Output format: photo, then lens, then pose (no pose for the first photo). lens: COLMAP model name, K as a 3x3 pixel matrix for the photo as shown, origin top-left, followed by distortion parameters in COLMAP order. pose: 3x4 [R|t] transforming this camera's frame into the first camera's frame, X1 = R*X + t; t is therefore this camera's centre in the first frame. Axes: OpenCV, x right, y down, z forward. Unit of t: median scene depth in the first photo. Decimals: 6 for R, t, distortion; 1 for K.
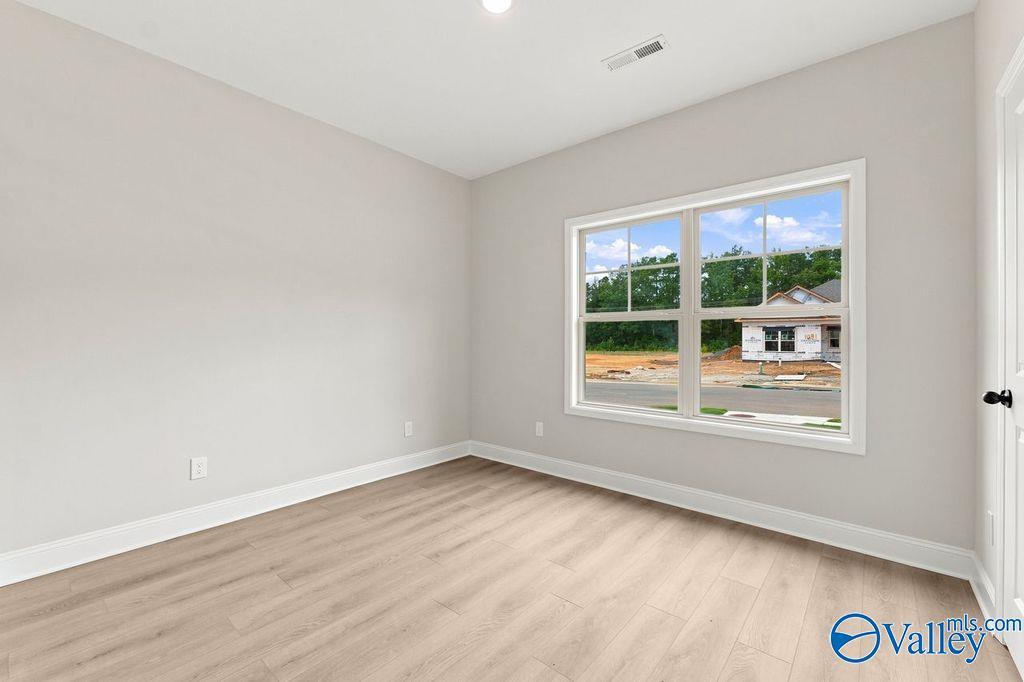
lens RADIAL K [[438.0, 0, 483.4], [0, 438.0, 340.2], [0, 0, 1]] dist [-0.002686, -0.000455]
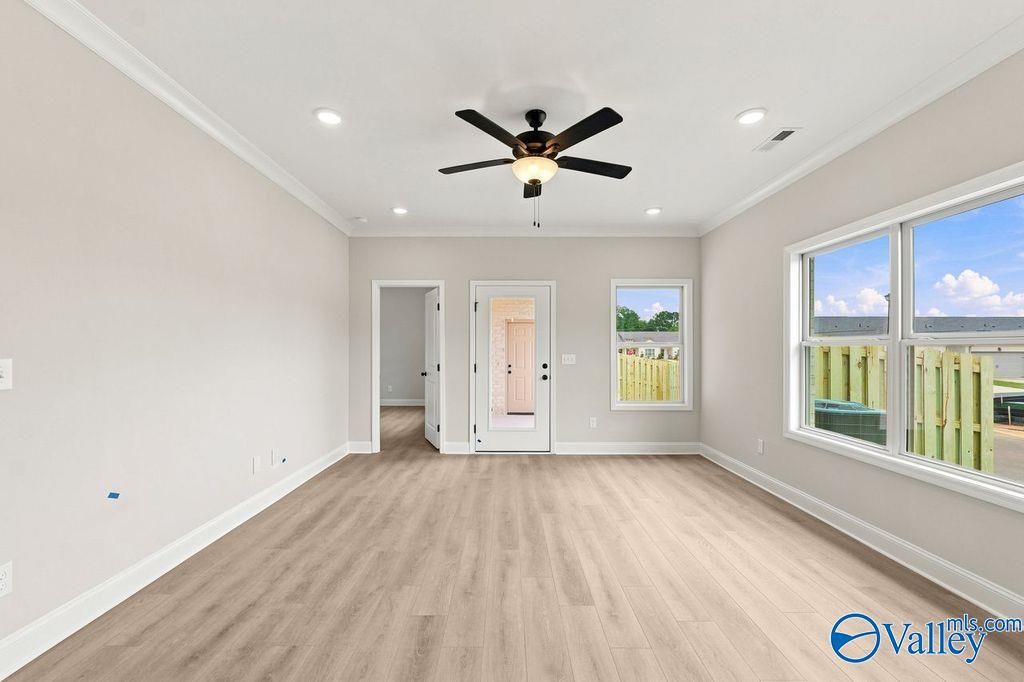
lens RADIAL K [[438.0, 0, 505.4], [0, 438.0, 347.4], [0, 0, 1]] dist [-0.002686, -0.000455]
pose [[0.676657, -0.004113, -0.736287, 2.035024], [-0.002358, 0.999967, -0.007754, -0.121942], [0.736294, 0.006983, 0.676625, -0.677915]]
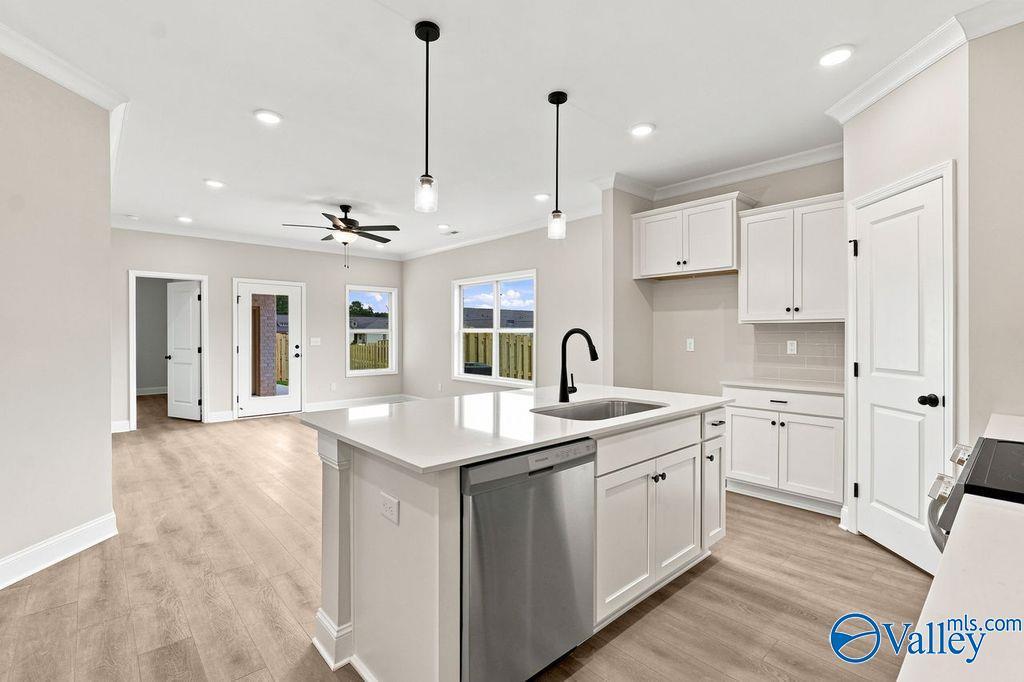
lens RADIAL K [[465.3, 0, 513.4], [0, 465.3, 336.1], [0, 0, 1]] dist [-0.000262, -0.000024]
pose [[0.996730, -0.002015, -0.080778, 2.578217], [0.002036, 0.999998, 0.000182, -0.104697], [0.080778, -0.000346, 0.996732, -4.323799]]
